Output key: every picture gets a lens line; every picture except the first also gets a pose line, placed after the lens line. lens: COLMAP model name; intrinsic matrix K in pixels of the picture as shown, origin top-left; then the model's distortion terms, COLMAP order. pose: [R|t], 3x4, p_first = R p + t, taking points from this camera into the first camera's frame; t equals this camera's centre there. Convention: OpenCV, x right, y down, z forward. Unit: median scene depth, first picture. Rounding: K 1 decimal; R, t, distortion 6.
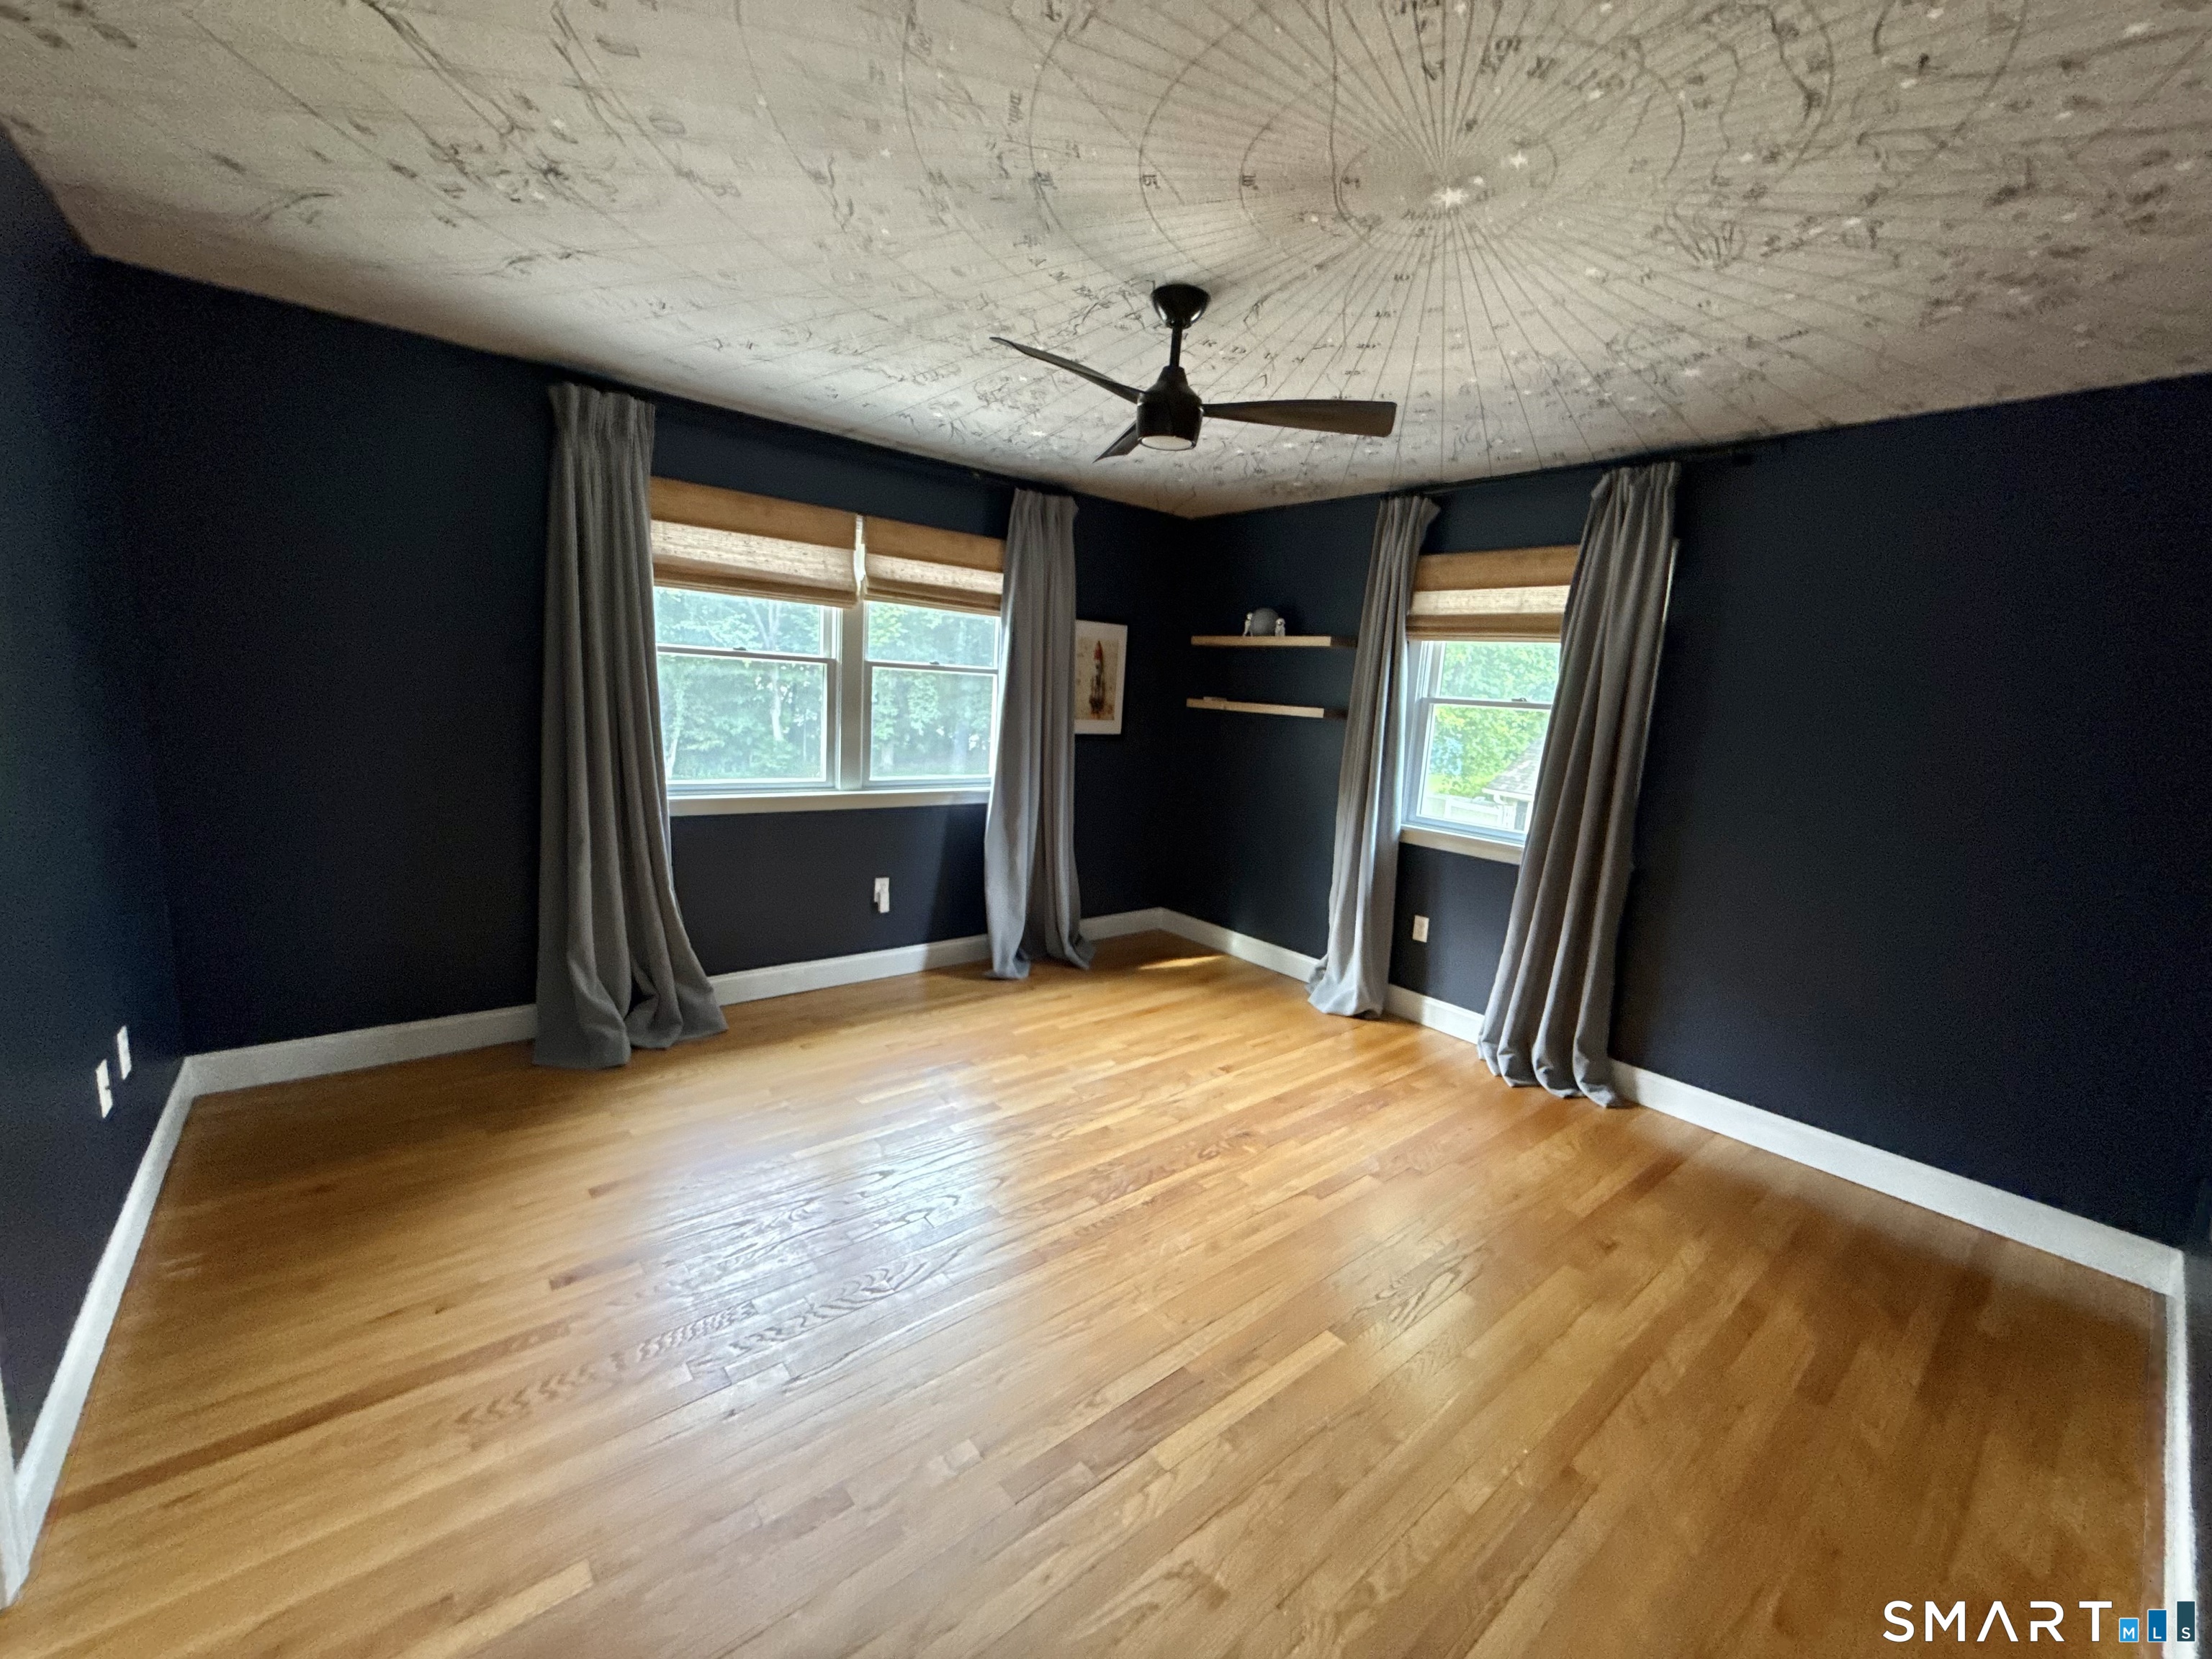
lens RADIAL K [[886.4, 0, 1106.0], [0, 886.4, 829.5], [0, 0, 1]] dist [-0.001005, -0.000312]
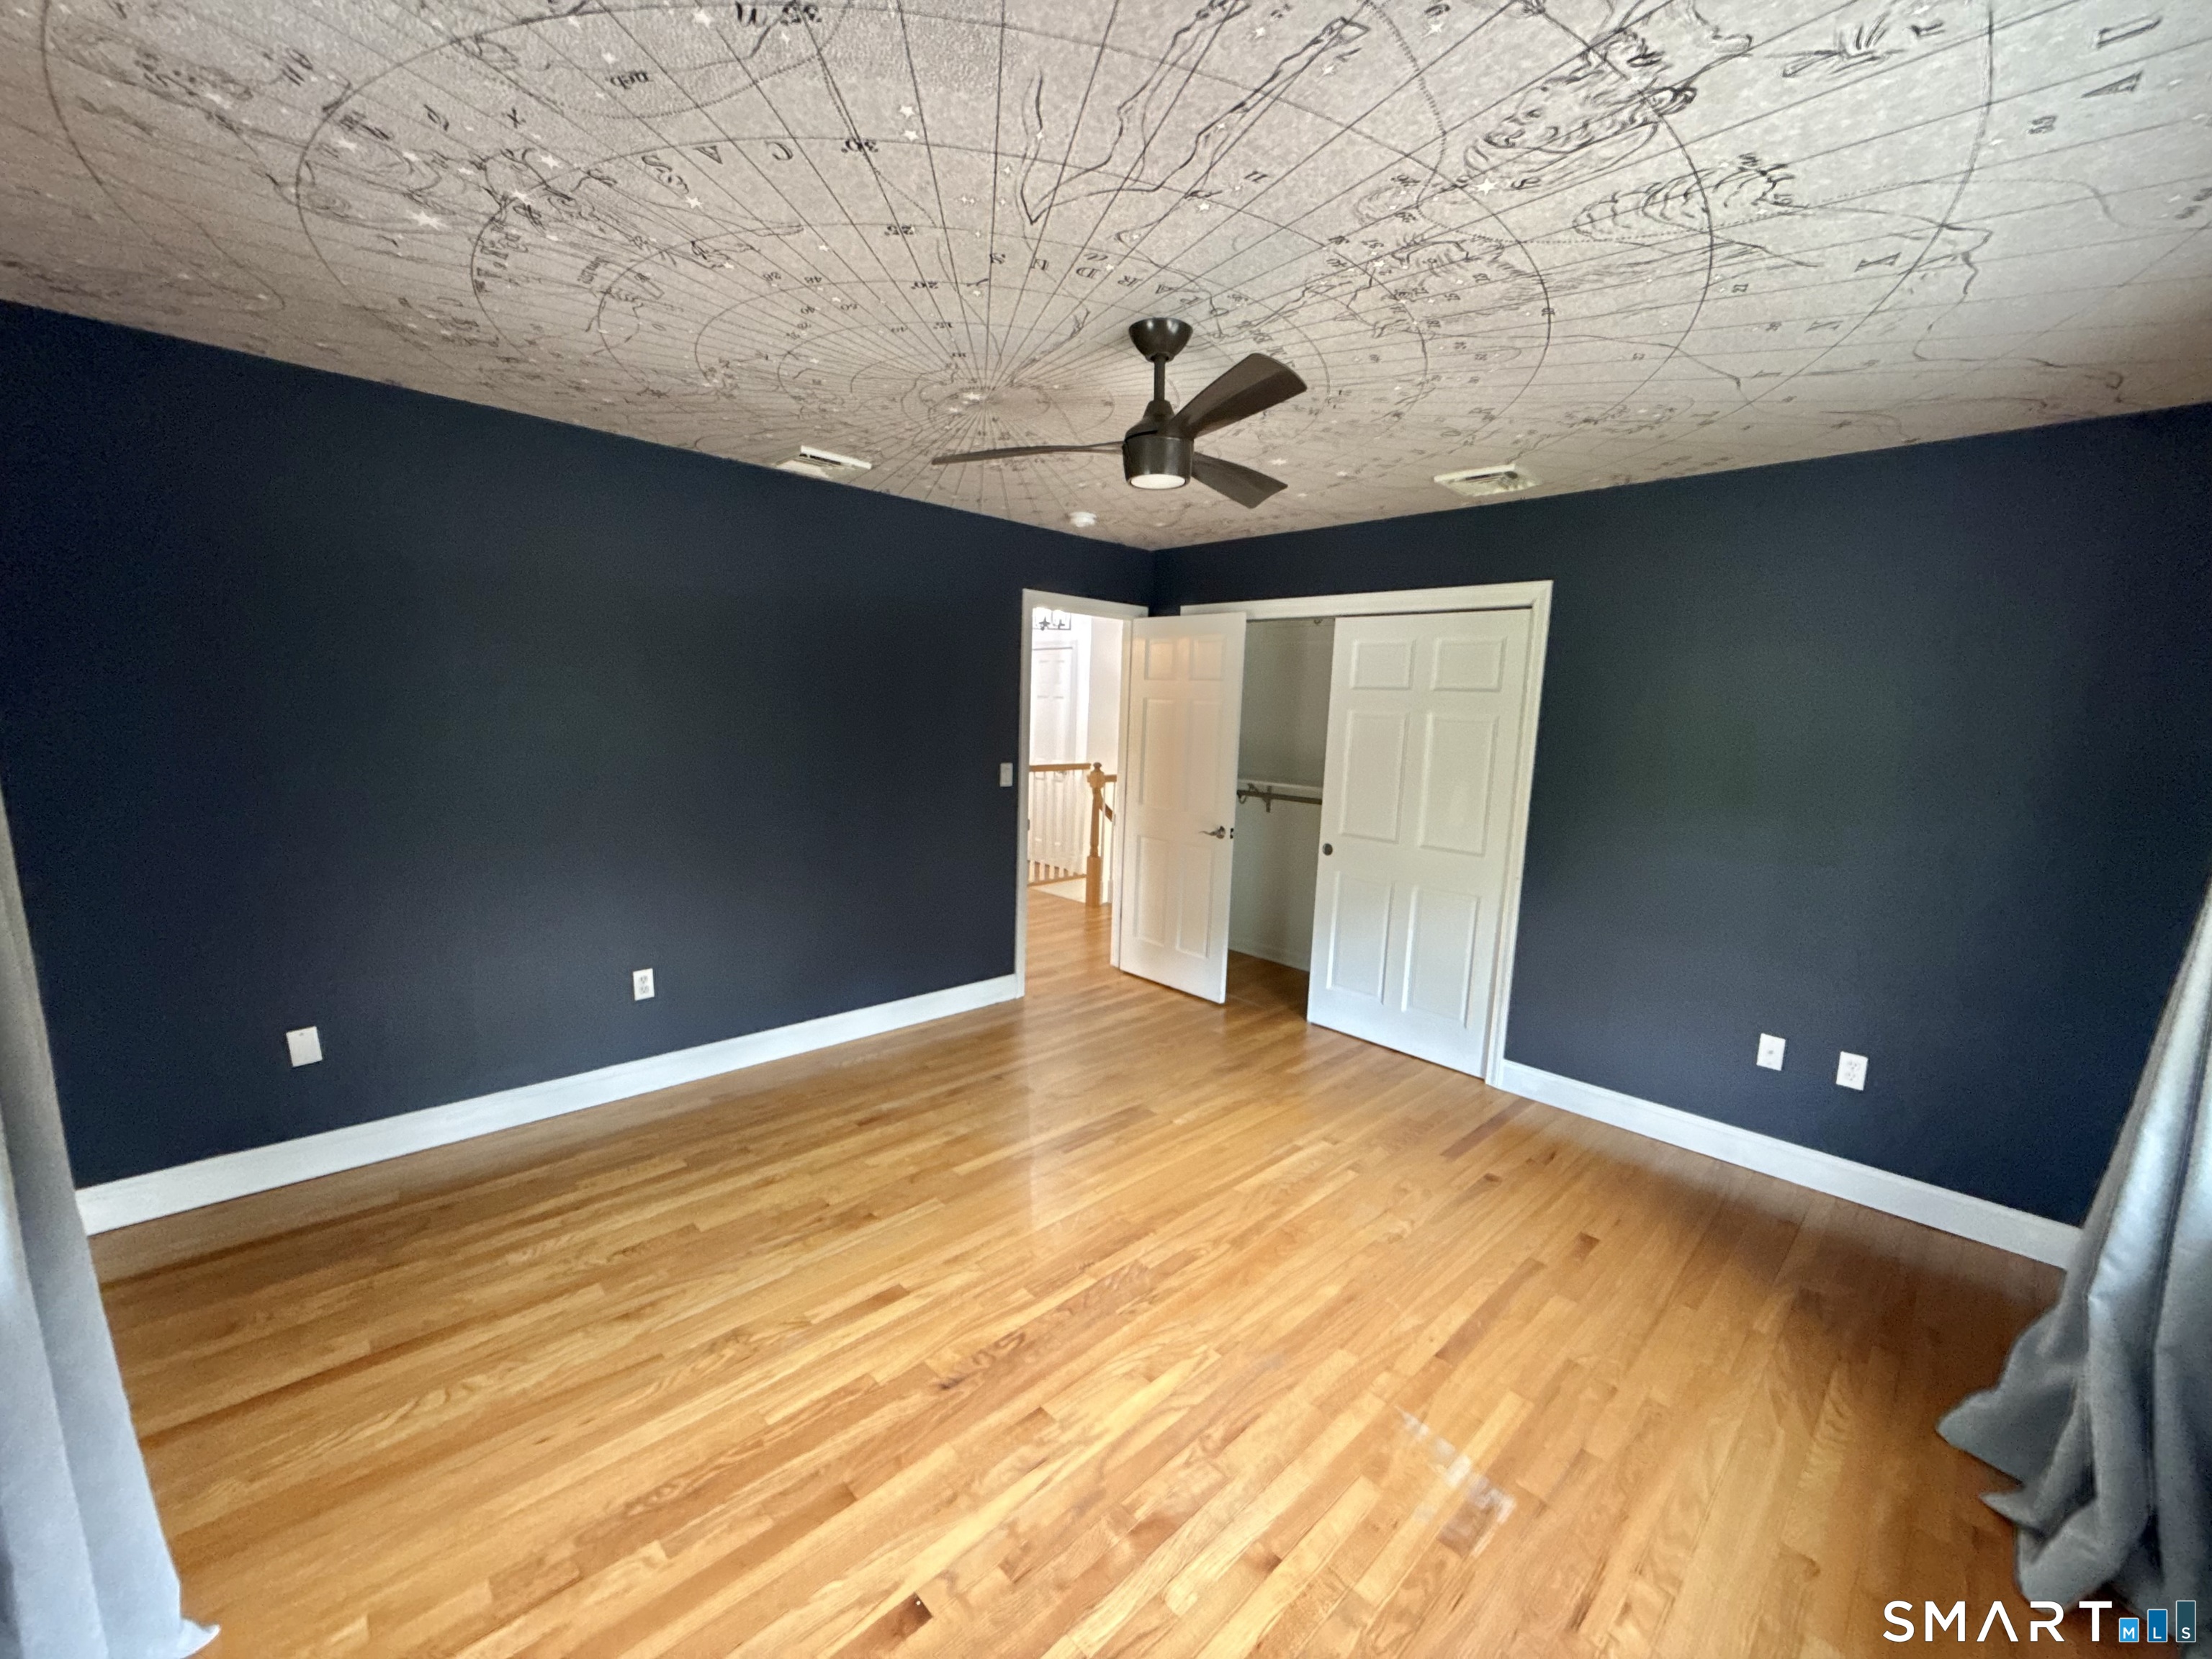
lens RADIAL K [[886.4, 0, 1106.0], [0, 886.4, 829.5], [0, 0, 1]] dist [-0.001005, -0.000312]
pose [[-0.992669, -0.086118, -0.084801, 0.162270], [-0.107354, 0.950579, 0.291331, -0.336057], [0.055521, 0.298300, -0.952856, 1.895465]]
